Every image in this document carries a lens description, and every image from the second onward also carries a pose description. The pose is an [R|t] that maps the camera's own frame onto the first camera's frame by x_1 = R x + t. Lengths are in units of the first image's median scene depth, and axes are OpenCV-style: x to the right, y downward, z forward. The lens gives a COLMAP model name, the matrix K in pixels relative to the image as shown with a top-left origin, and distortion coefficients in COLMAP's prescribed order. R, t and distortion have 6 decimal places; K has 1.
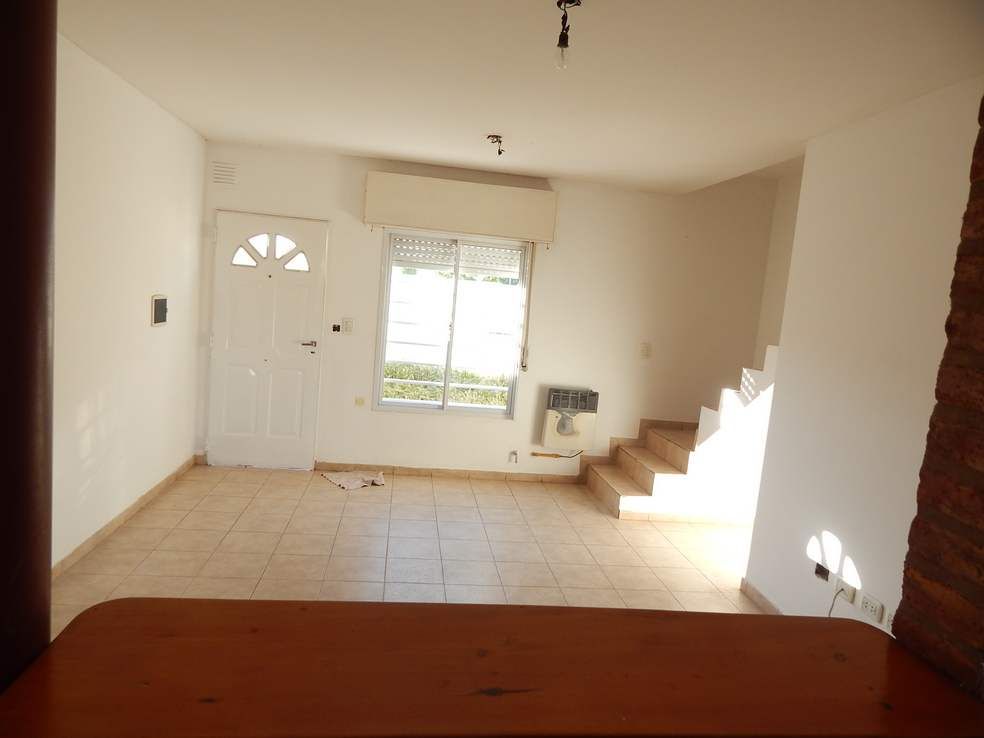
lens RADIAL K [[652.5, 0, 492.0], [0, 652.5, 369.0], [0, 0, 1]] dist [0.004574, 0.000981]
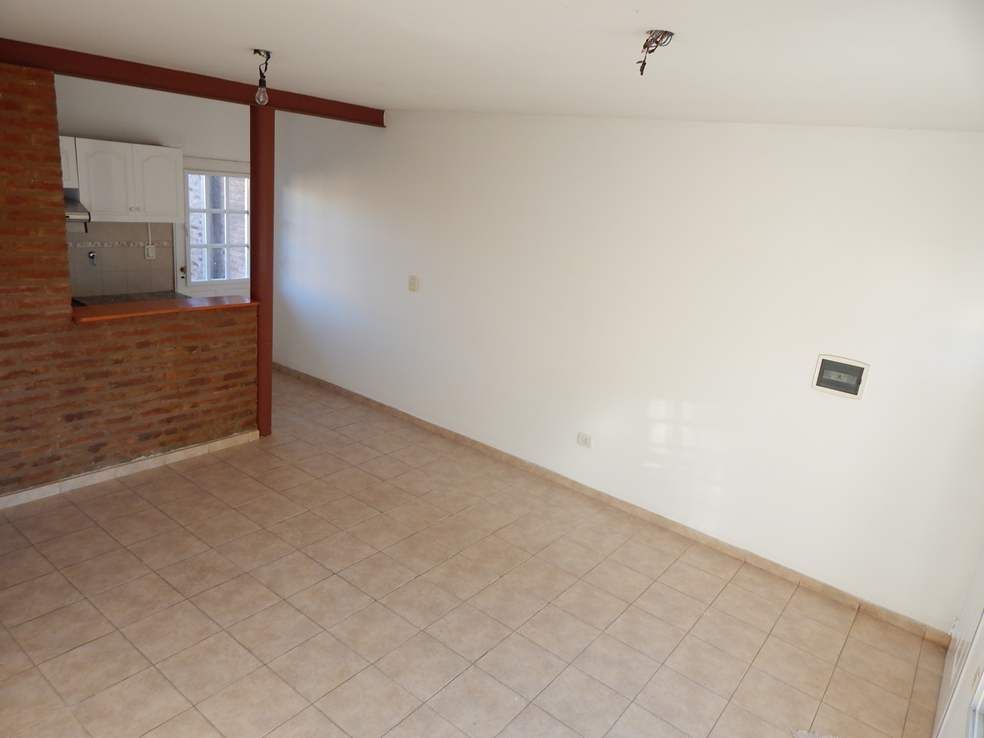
lens RADIAL K [[652.5, 0, 492.0], [0, 652.5, 369.0], [0, 0, 1]] dist [0.004574, 0.000981]
pose [[-0.692873, 0.040751, -0.719907, 0.328563], [-0.248445, 0.923774, 0.291406, -0.192434], [0.676906, 0.380765, -0.629933, 1.000795]]
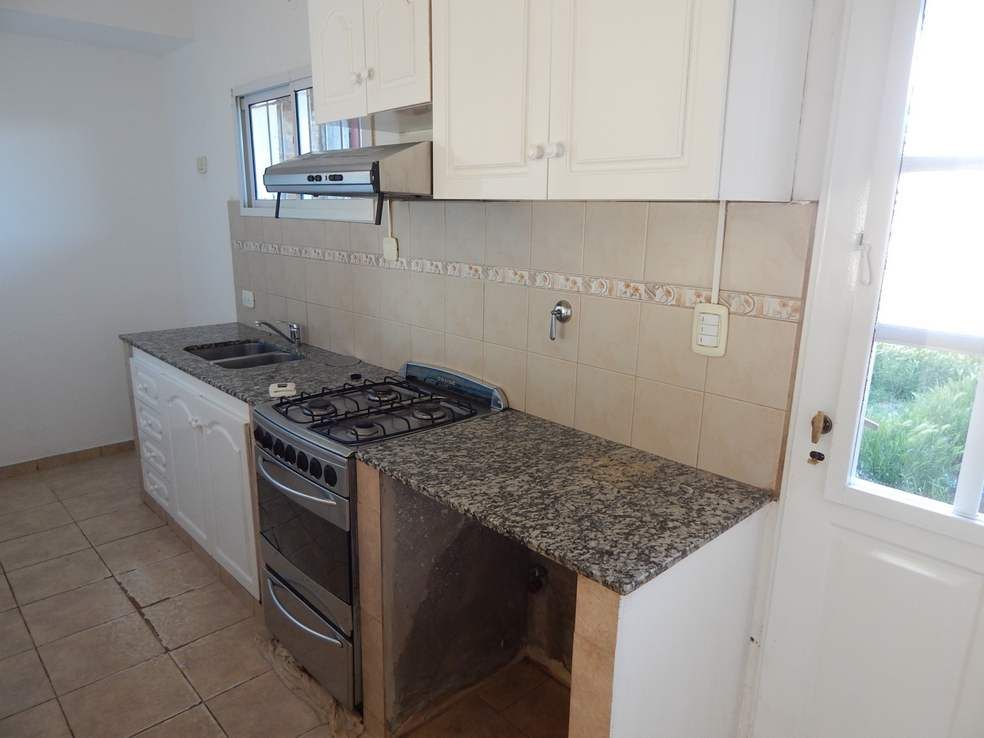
lens RADIAL K [[662.7, 0, 486.5], [0, 662.7, 369.3], [0, 0, 1]] dist [-0.000343, -0.001184]
pose [[-0.586312, -0.285979, 0.757927, -0.243884], [0.030743, 0.927085, 0.373588, -0.011300], [-0.809501, 0.242340, -0.534770, 0.098133]]
